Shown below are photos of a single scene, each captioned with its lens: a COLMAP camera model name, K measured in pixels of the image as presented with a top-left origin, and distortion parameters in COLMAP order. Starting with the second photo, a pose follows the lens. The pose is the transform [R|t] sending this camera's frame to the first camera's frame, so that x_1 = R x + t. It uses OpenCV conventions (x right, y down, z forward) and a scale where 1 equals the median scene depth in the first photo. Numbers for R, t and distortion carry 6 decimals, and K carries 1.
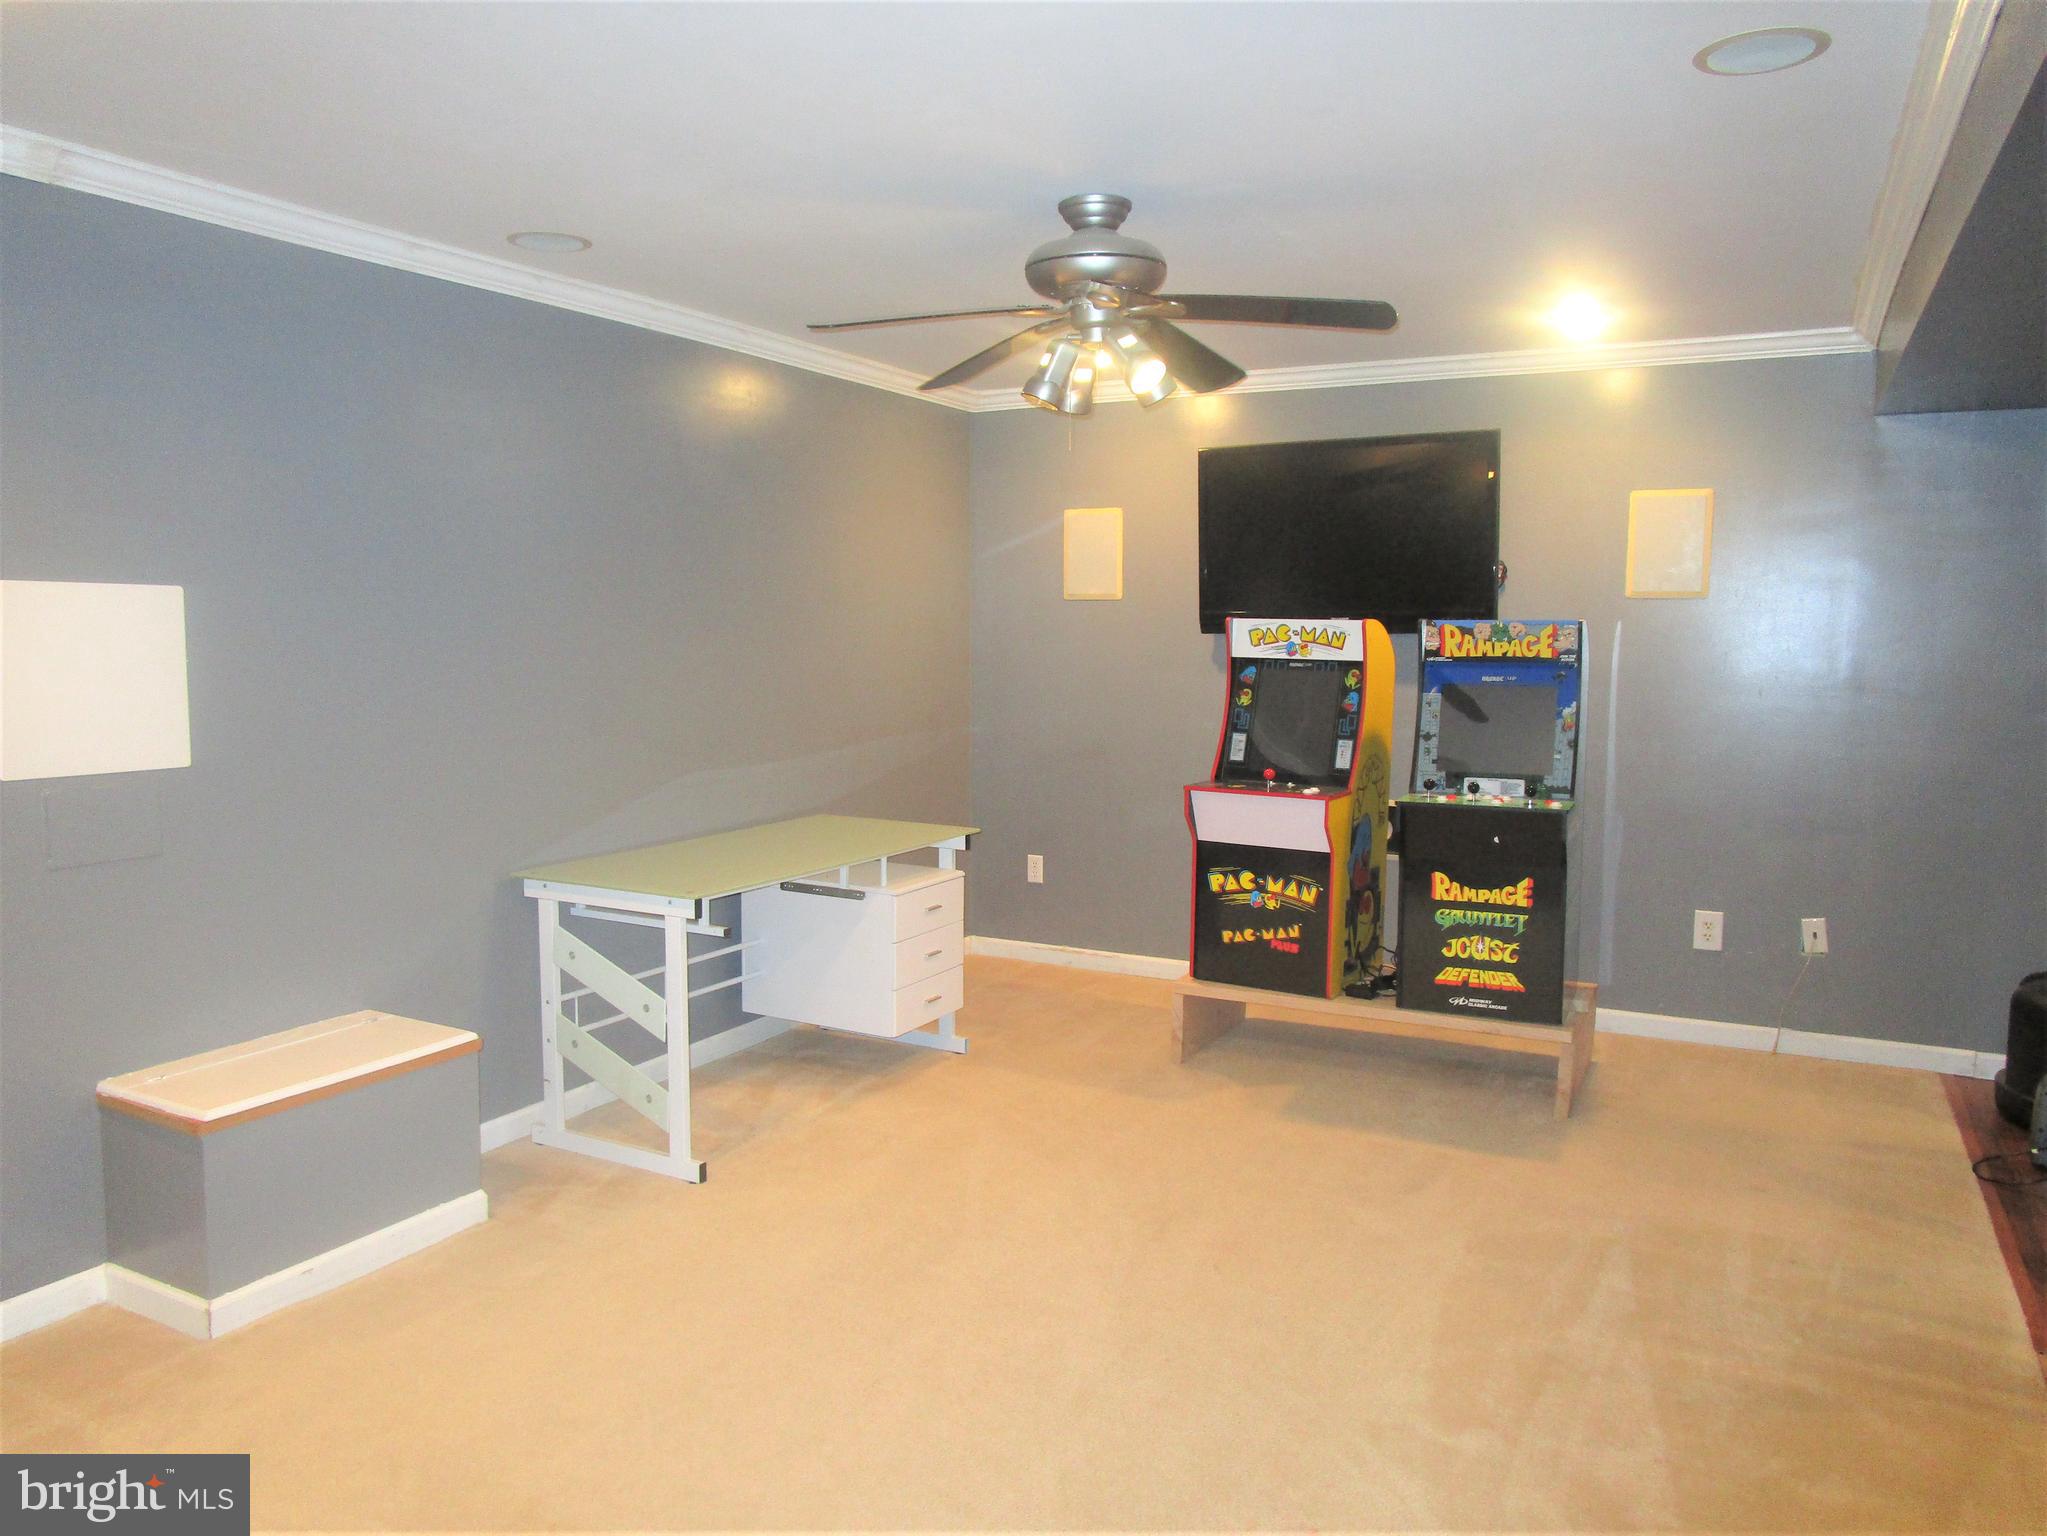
lens RADIAL K [[1477.7, 0, 1029.5], [0, 1477.7, 771.0], [0, 0, 1]] dist [-0.012846, 0.002773]
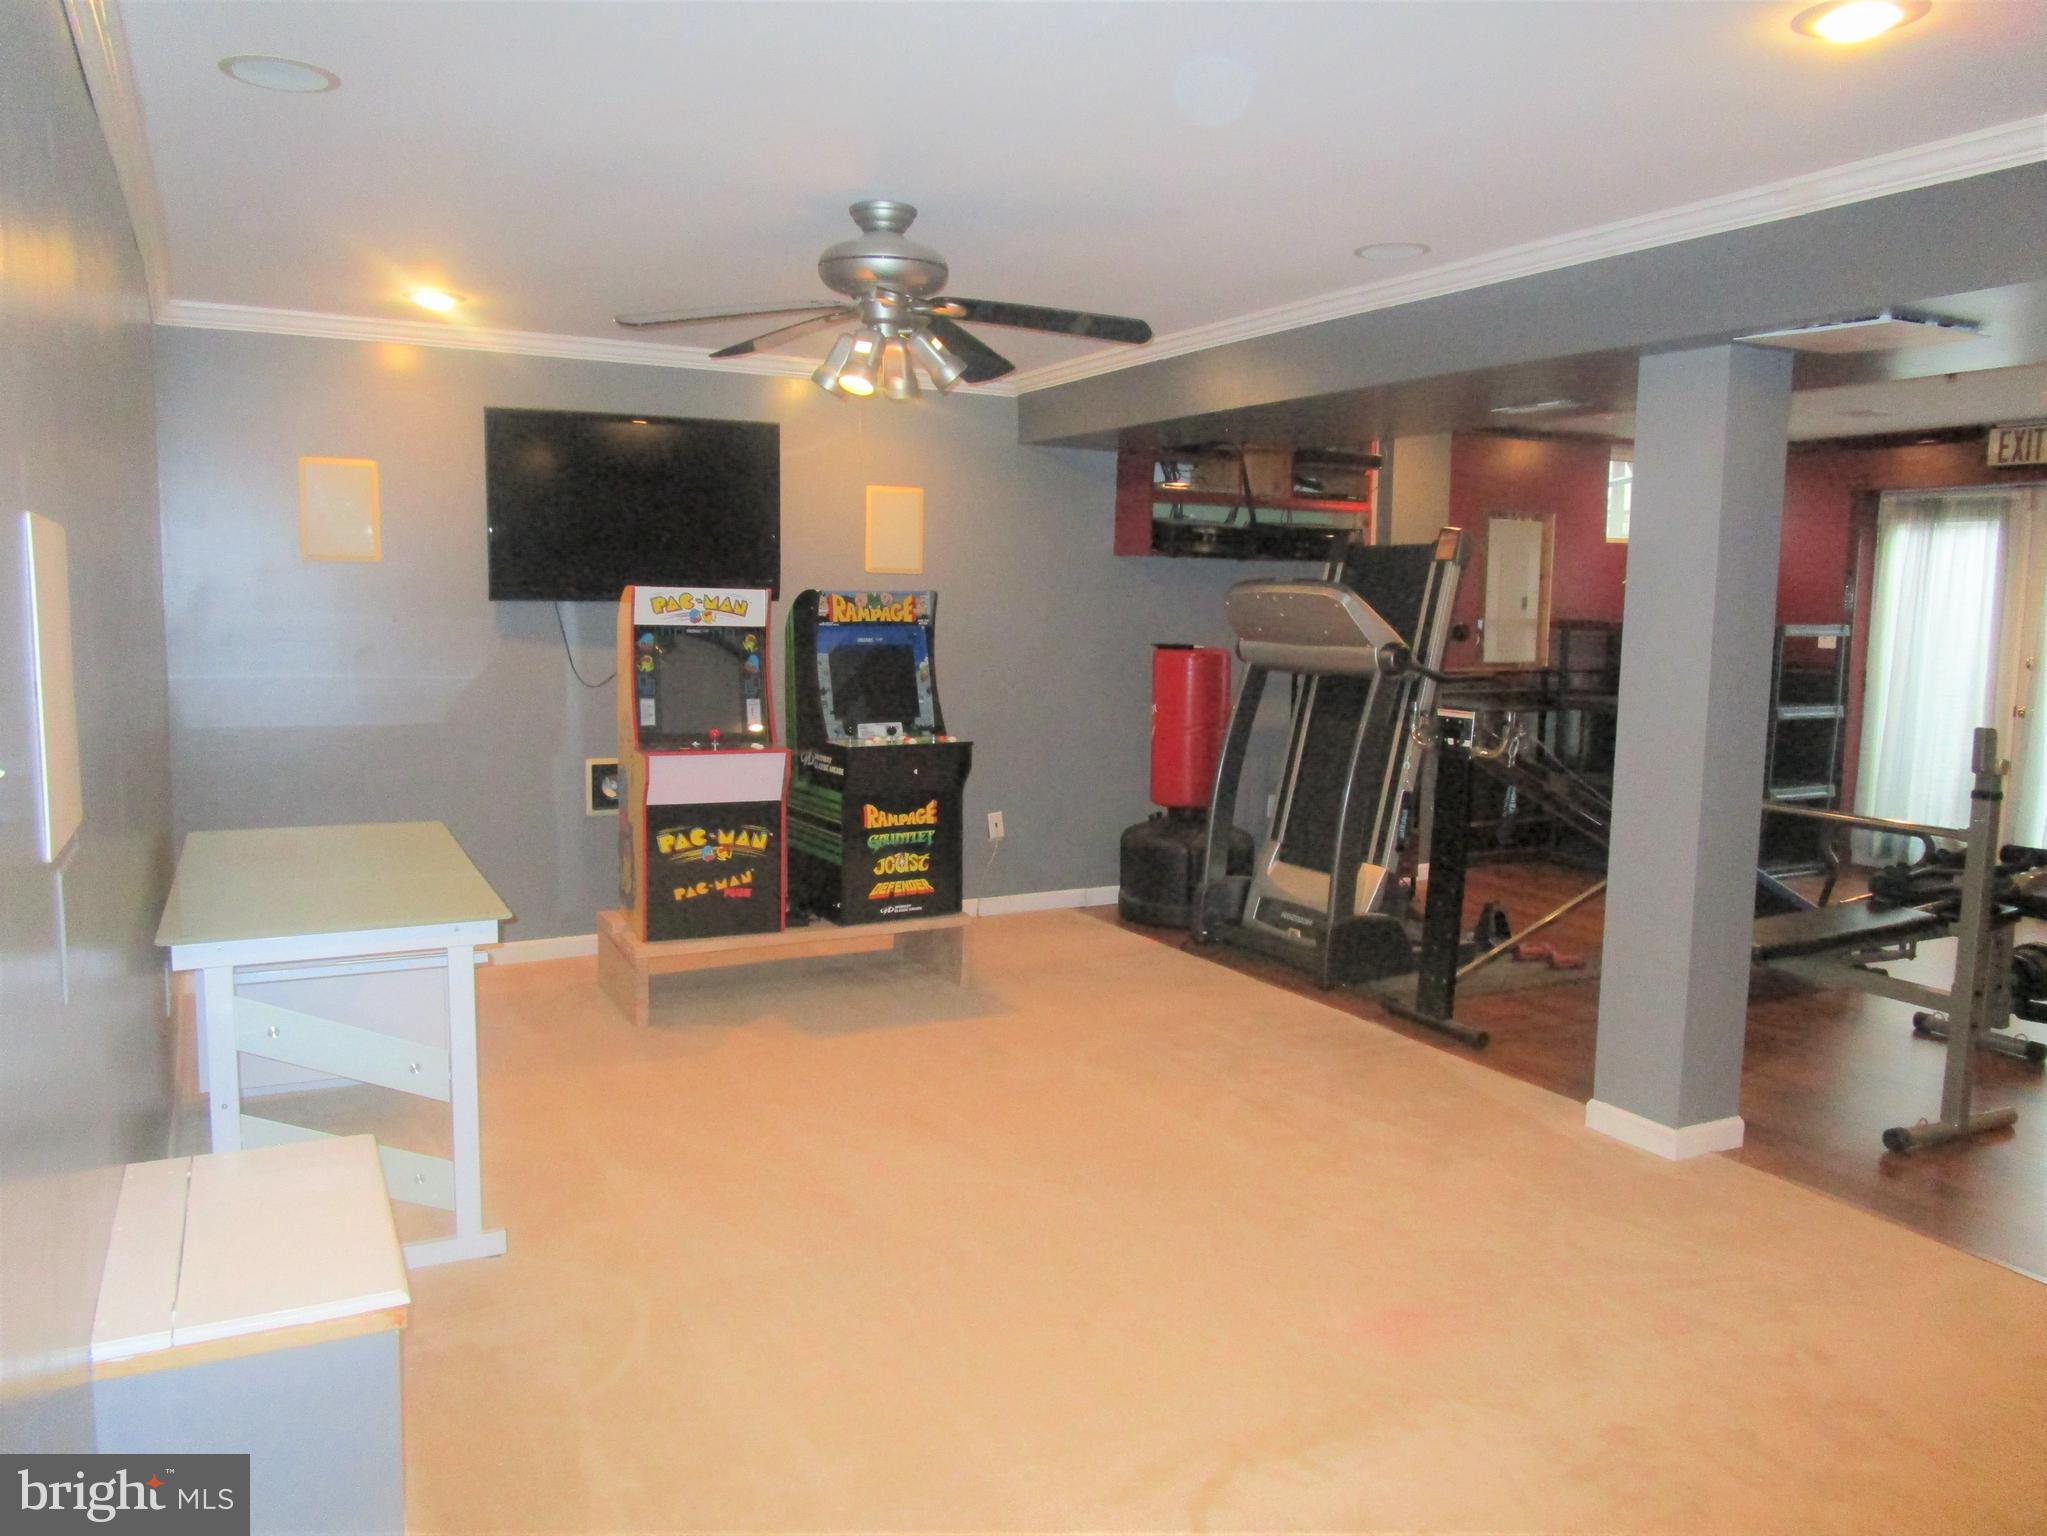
lens RADIAL K [[1477.7, 0, 1029.5], [0, 1477.7, 771.0], [0, 0, 1]] dist [-0.012846, 0.002773]
pose [[0.568650, -0.092517, 0.817360, -0.603985], [0.073620, 0.995391, 0.061450, -0.021043], [-0.819279, 0.025230, 0.572840, 0.214589]]
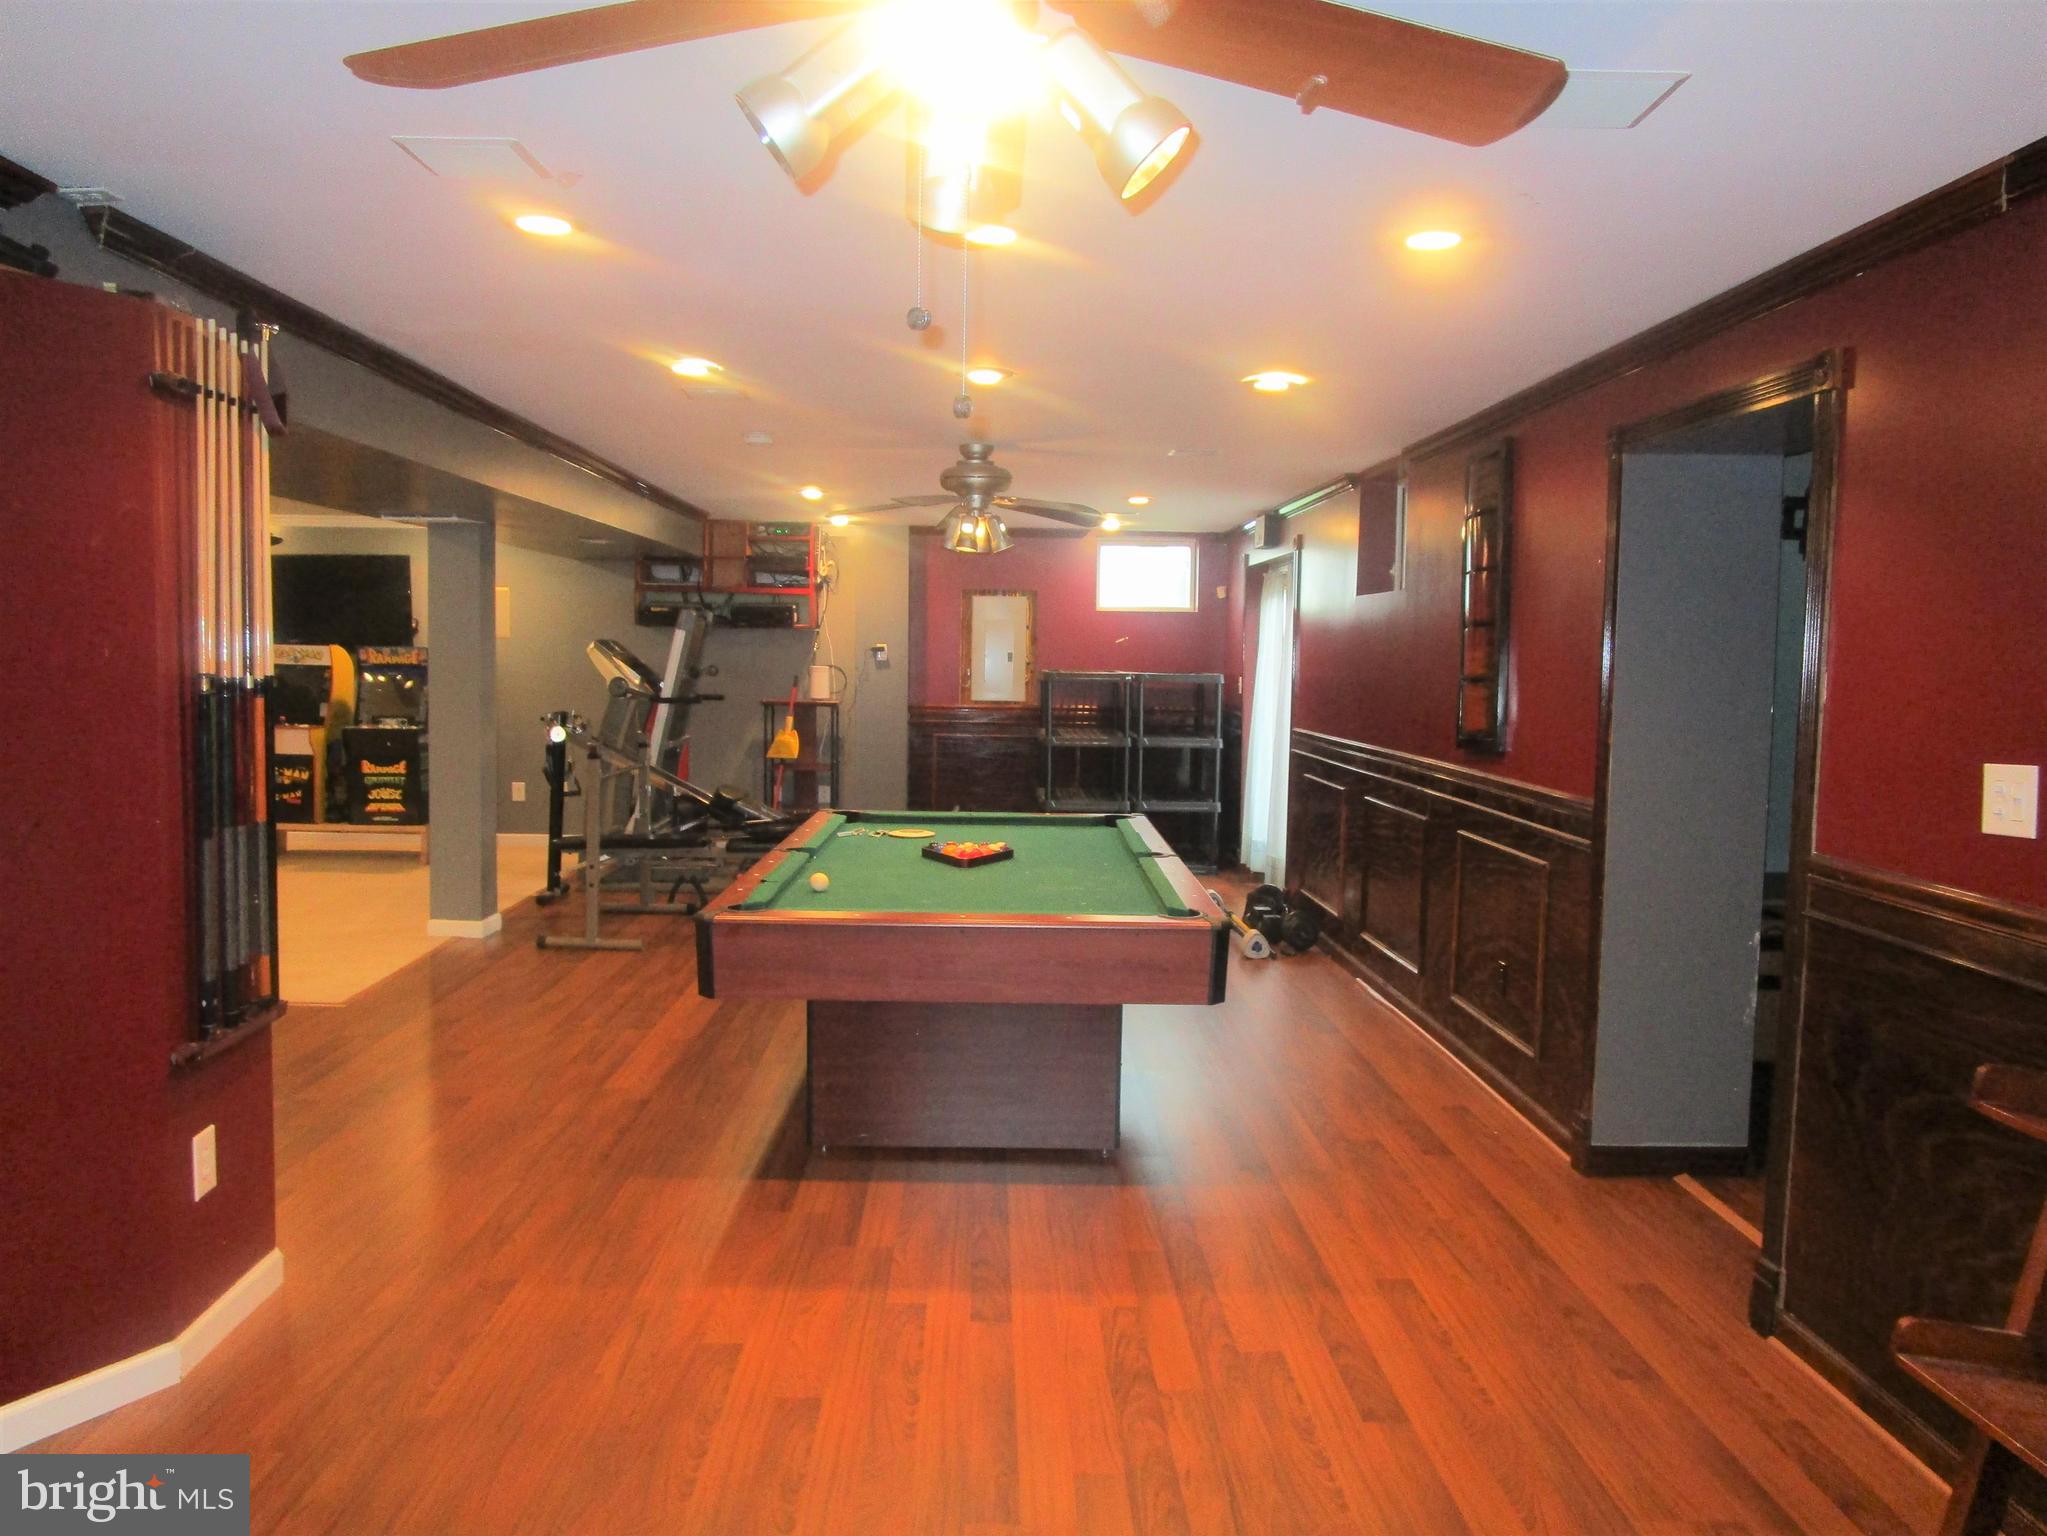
lens RADIAL K [[1477.7, 0, 1029.5], [0, 1477.7, 771.0], [0, 0, 1]] dist [-0.012846, 0.002773]
pose [[0.874790, -0.028673, 0.483653, 0.078707], [0.037465, 0.999262, -0.008523, 0.138539], [-0.483051, 0.025576, 0.875218, -1.392984]]
